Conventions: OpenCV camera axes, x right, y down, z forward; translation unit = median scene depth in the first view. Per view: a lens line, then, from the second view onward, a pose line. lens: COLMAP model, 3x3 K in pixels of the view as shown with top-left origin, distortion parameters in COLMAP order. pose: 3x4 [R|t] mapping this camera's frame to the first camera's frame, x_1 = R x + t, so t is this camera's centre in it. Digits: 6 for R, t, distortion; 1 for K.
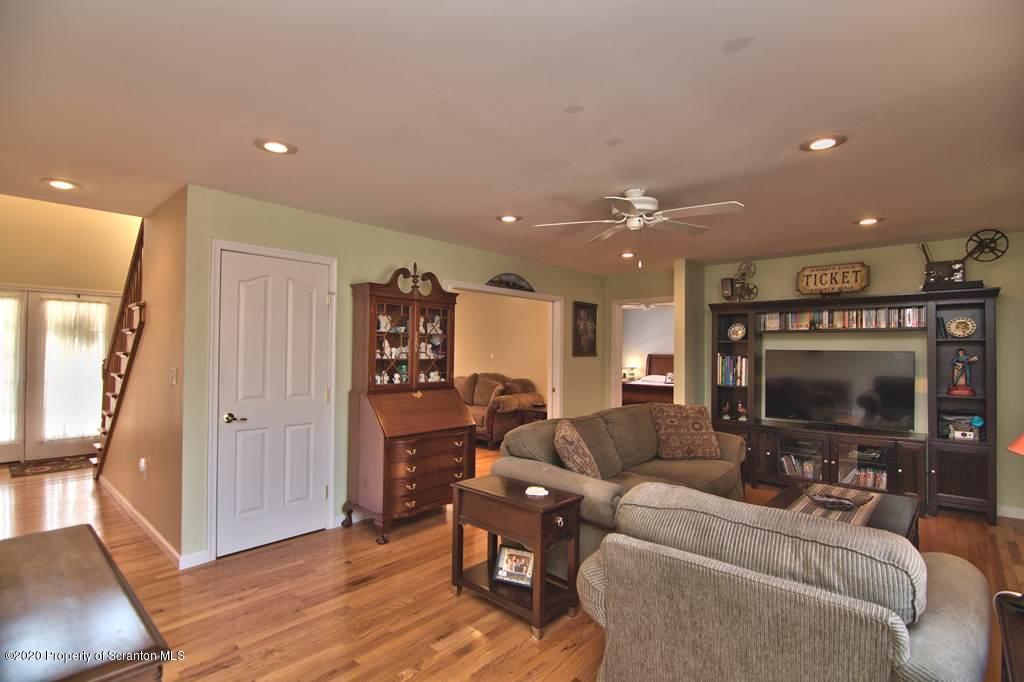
lens RADIAL K [[499.4, 0, 512.0], [0, 499.4, 341.0], [0, 0, 1]] dist [-0.000316, -0.011096]
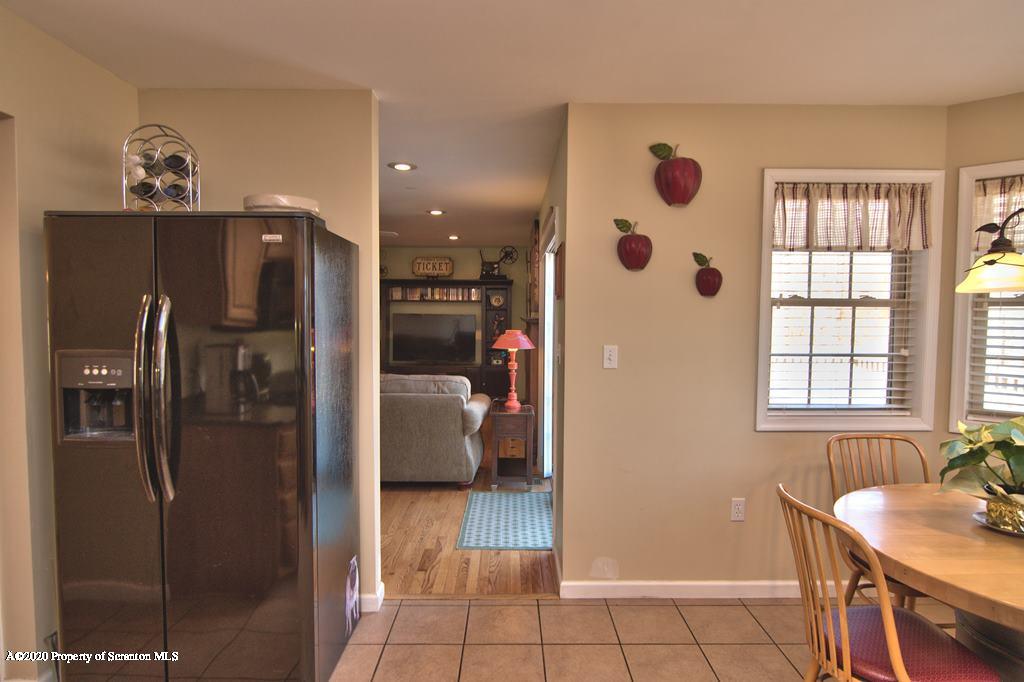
lens RADIAL K [[467.9, 0, 512.0], [0, 467.9, 341.0], [0, 0, 1]] dist [0.000410, 0.000042]
pose [[0.731630, -0.038870, 0.680593, -0.179581], [-0.014954, 0.997218, 0.073029, -0.007587], [-0.681538, -0.063608, 0.729013, -0.242186]]
